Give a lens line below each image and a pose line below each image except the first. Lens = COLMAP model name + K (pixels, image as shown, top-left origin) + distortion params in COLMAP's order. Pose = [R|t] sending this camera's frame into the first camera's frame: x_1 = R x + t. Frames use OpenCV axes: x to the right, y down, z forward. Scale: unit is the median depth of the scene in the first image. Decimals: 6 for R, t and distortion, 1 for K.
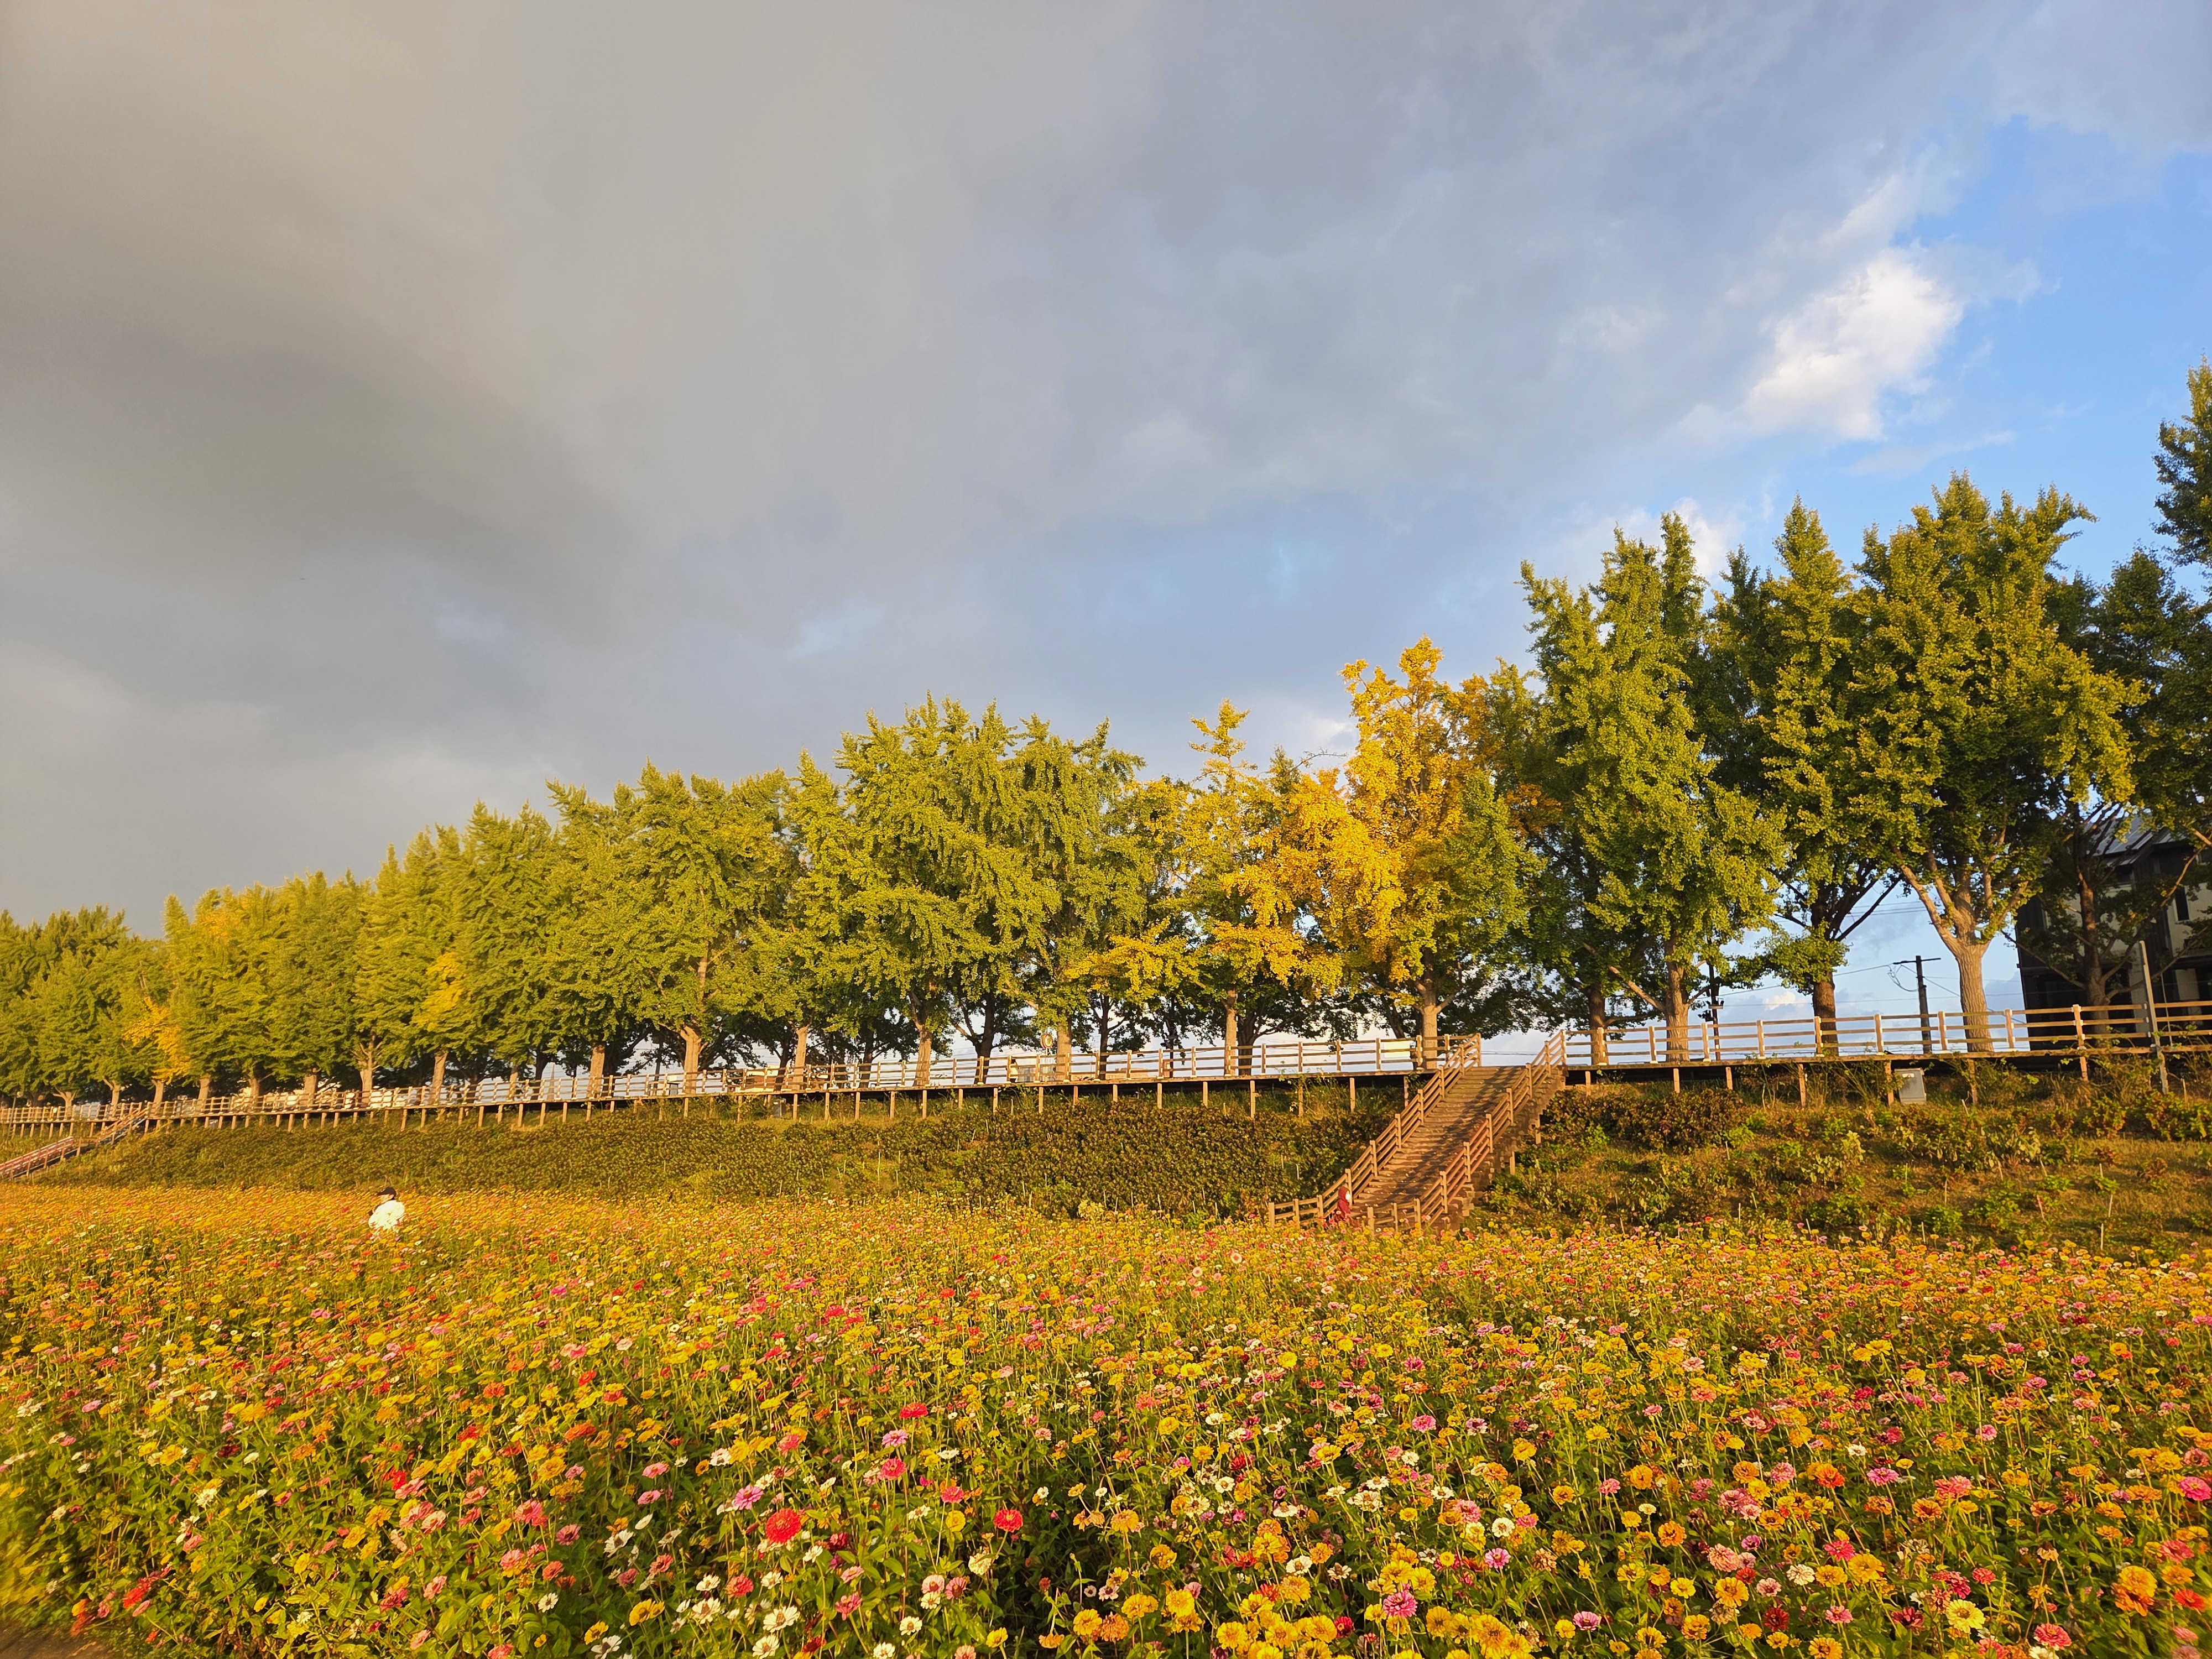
lens RADIAL K [[1497.4, 0, 1060.8], [0, 1497.4, 821.7], [0, 0, 1]] dist [0.060139, -0.039459]
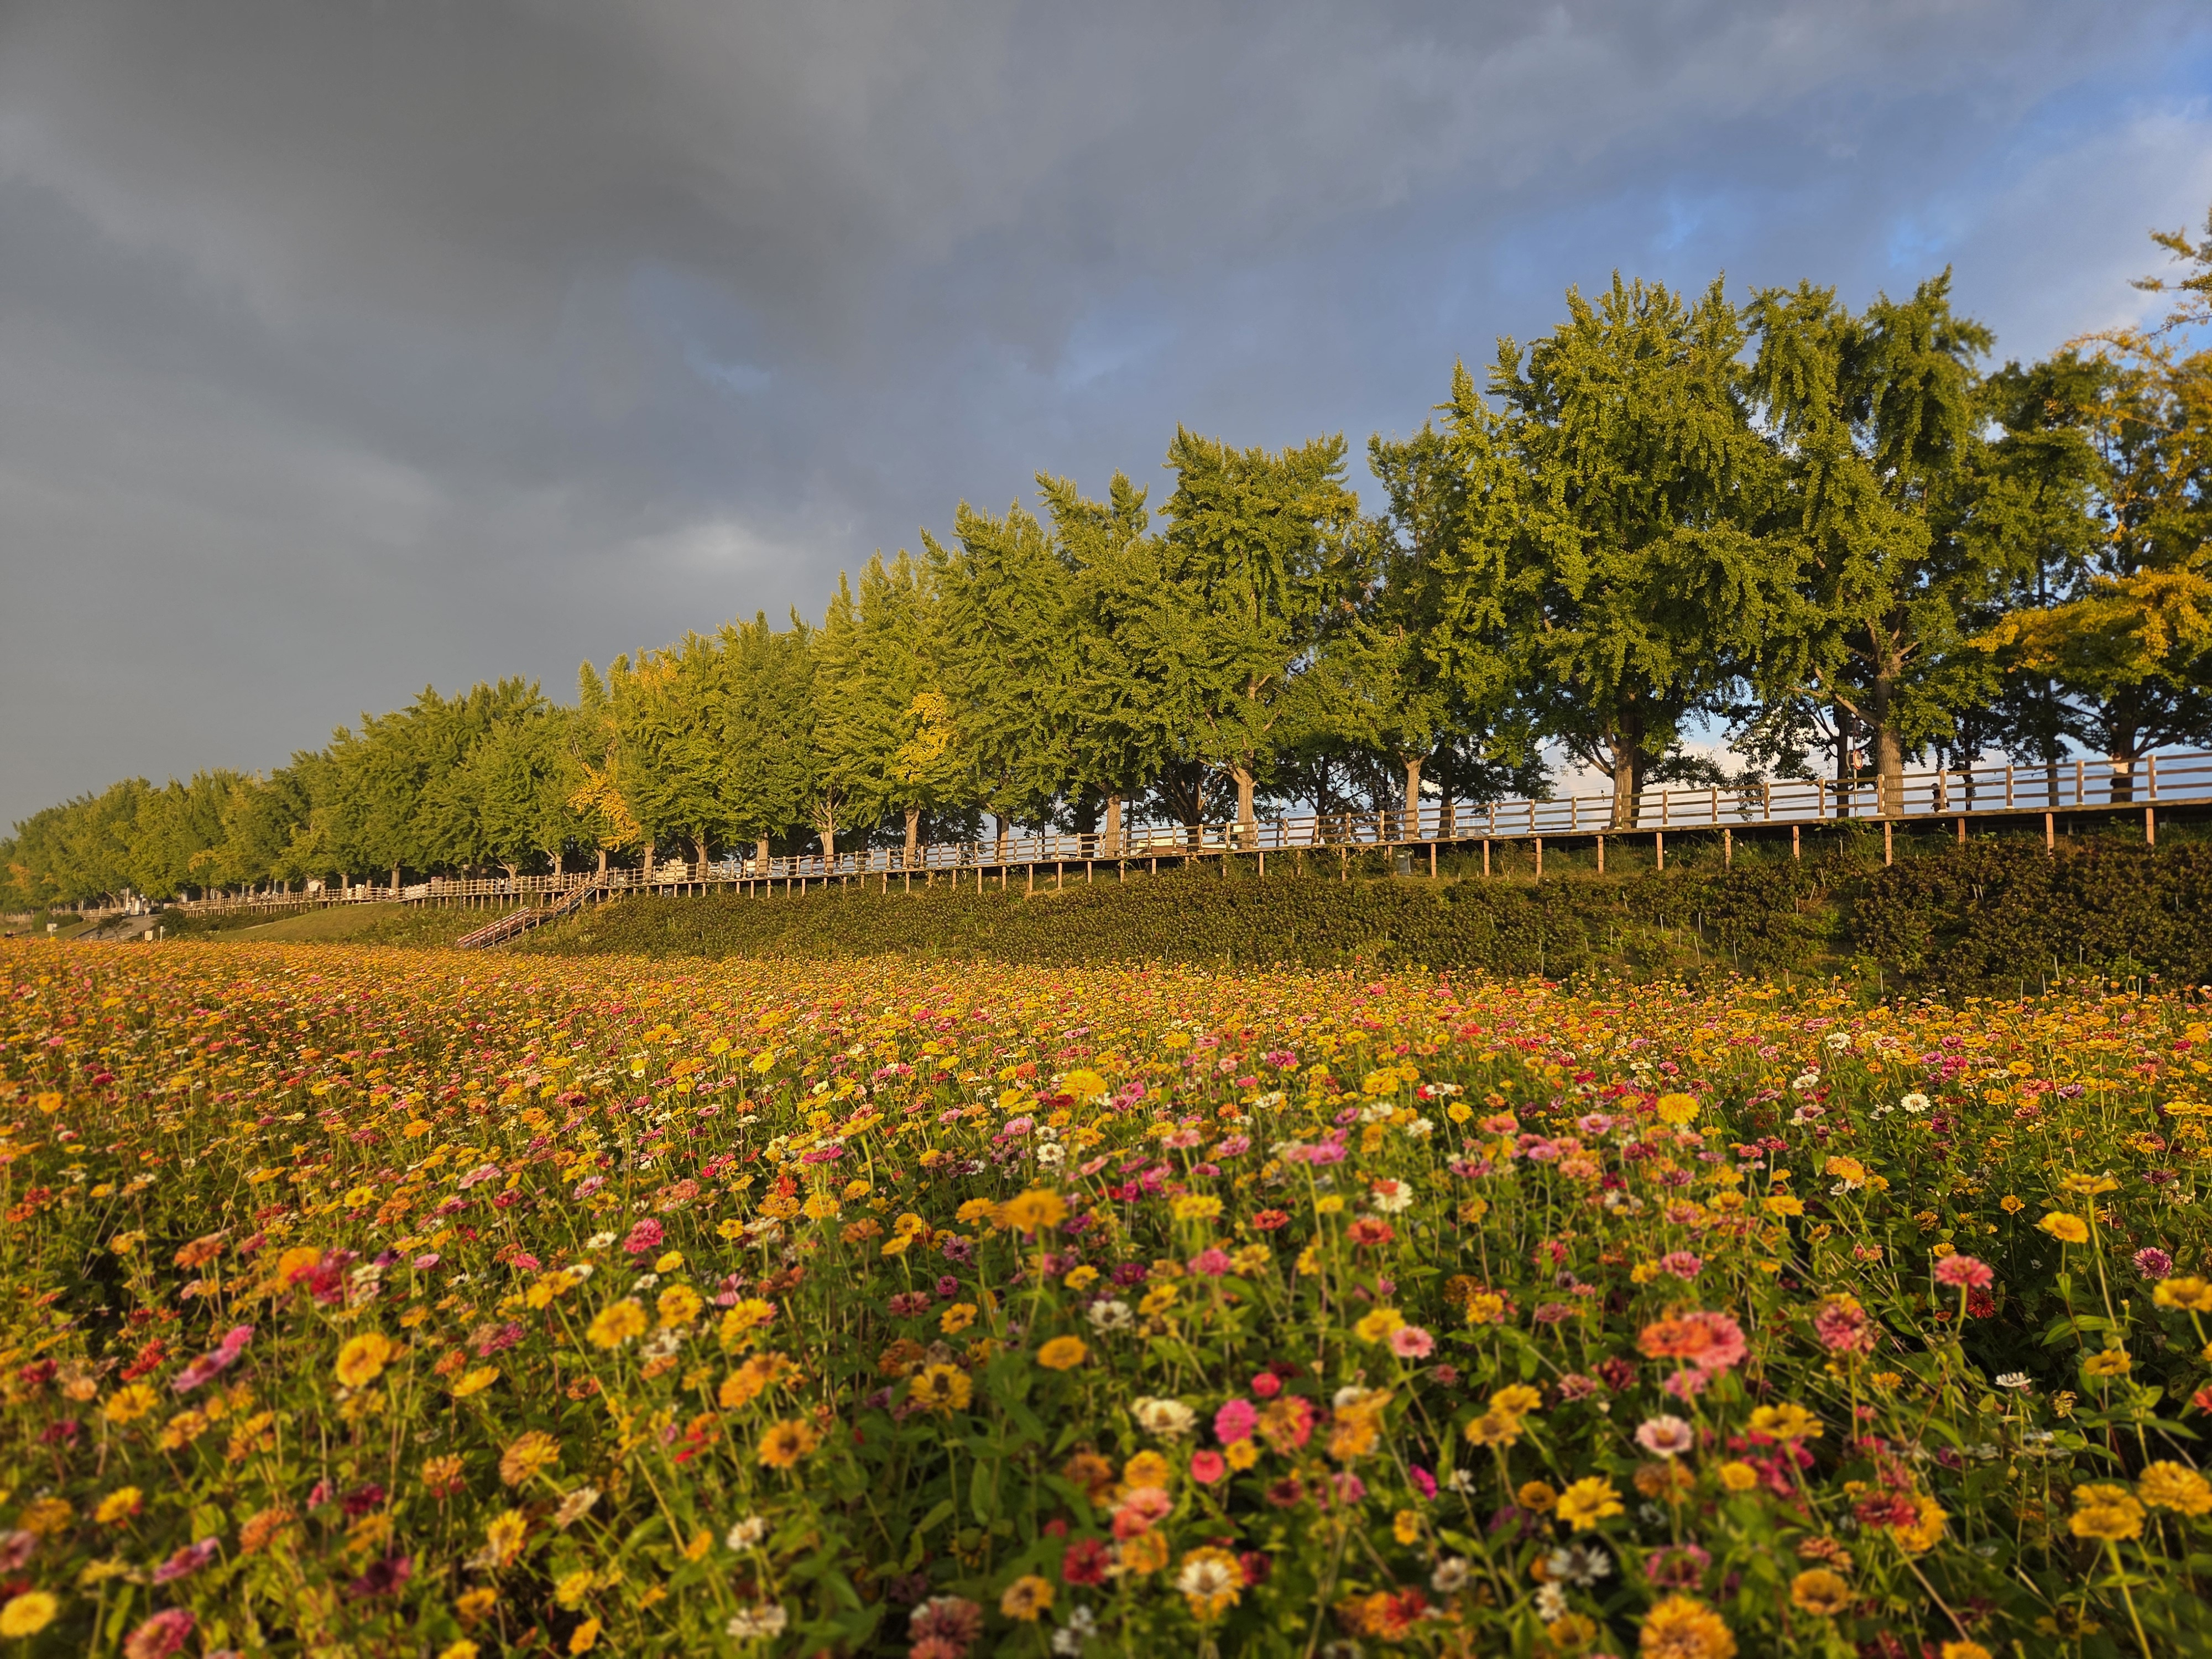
lens RADIAL K [[1439.6, 0, 1103.9], [0, 1439.6, 797.7], [0, 0, 1]] dist [0.053769, -0.000652]
pose [[0.987086, -0.028246, -0.157682, -0.201229], [0.049454, 0.989983, 0.132240, 0.048256], [0.152367, -0.138330, 0.978595, 0.238123]]
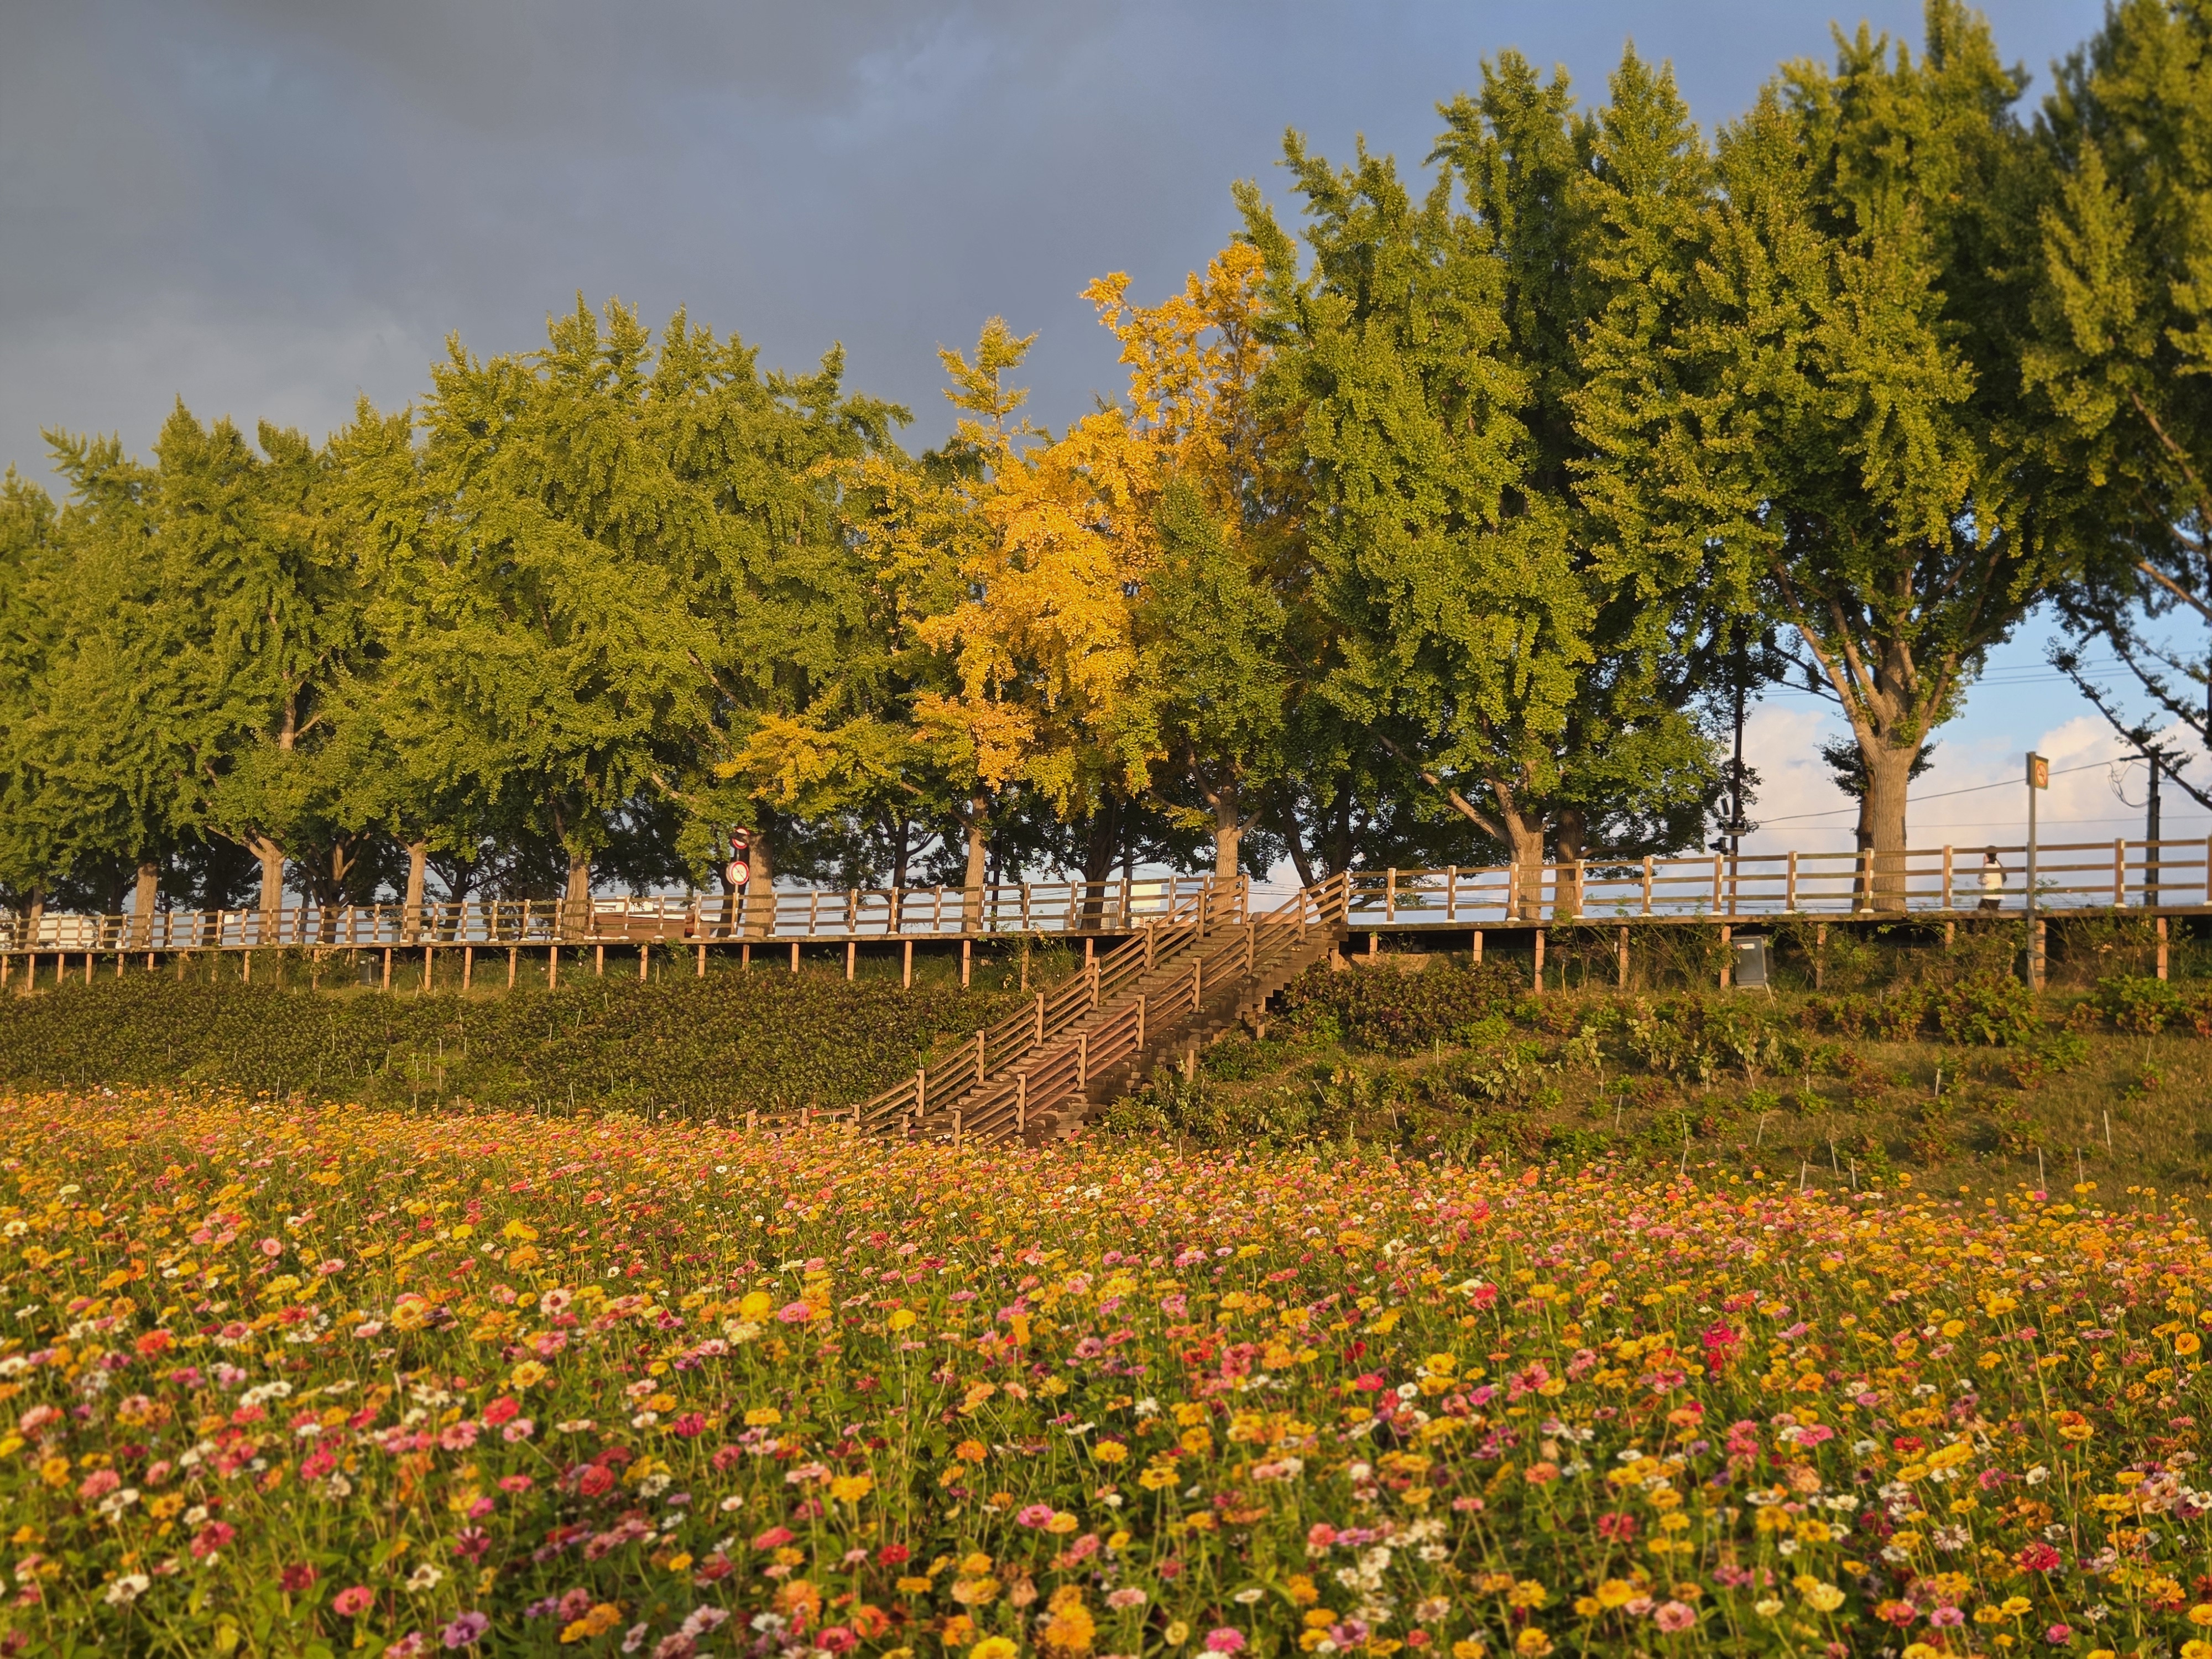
lens RADIAL K [[2920.8, 0, 1106.0], [0, 2920.8, 829.5], [0, 0, 1]] dist [0.053987, -0.036046]
pose [[0.994822, 0.009940, -0.101142, 0.218920], [0.004355, 0.990122, 0.140139, -0.034178], [0.101536, -0.139854, 0.984952, -0.149958]]
